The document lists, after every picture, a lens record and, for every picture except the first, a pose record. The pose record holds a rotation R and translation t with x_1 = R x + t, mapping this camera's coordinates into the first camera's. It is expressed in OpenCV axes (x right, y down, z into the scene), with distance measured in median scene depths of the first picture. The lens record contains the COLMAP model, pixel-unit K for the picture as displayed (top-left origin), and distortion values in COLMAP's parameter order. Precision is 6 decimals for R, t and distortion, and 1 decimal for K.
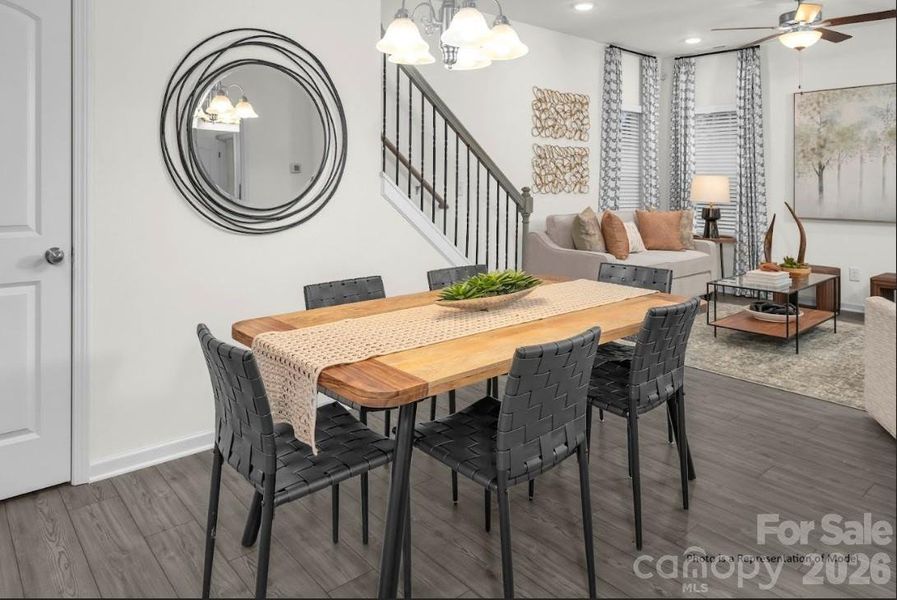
lens RADIAL K [[596.1, 0, 433.9], [0, 596.1, 196.7], [0, 0, 1]] dist [-0.020082, -0.001929]
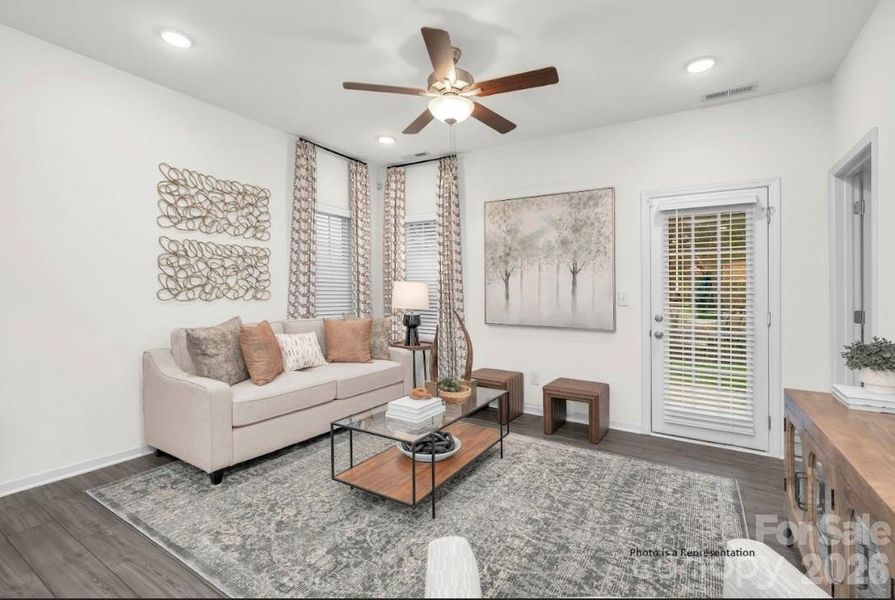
lens RADIAL K [[405.7, 0, 444.3], [0, 405.7, 294.7], [0, 0, 1]] dist [-0.002447, -0.000073]
pose [[0.953482, 0.003363, 0.301430, 0.330422], [0.000126, 0.999933, -0.011556, -0.006271], [-0.301449, 0.011056, 0.953418, 0.350281]]
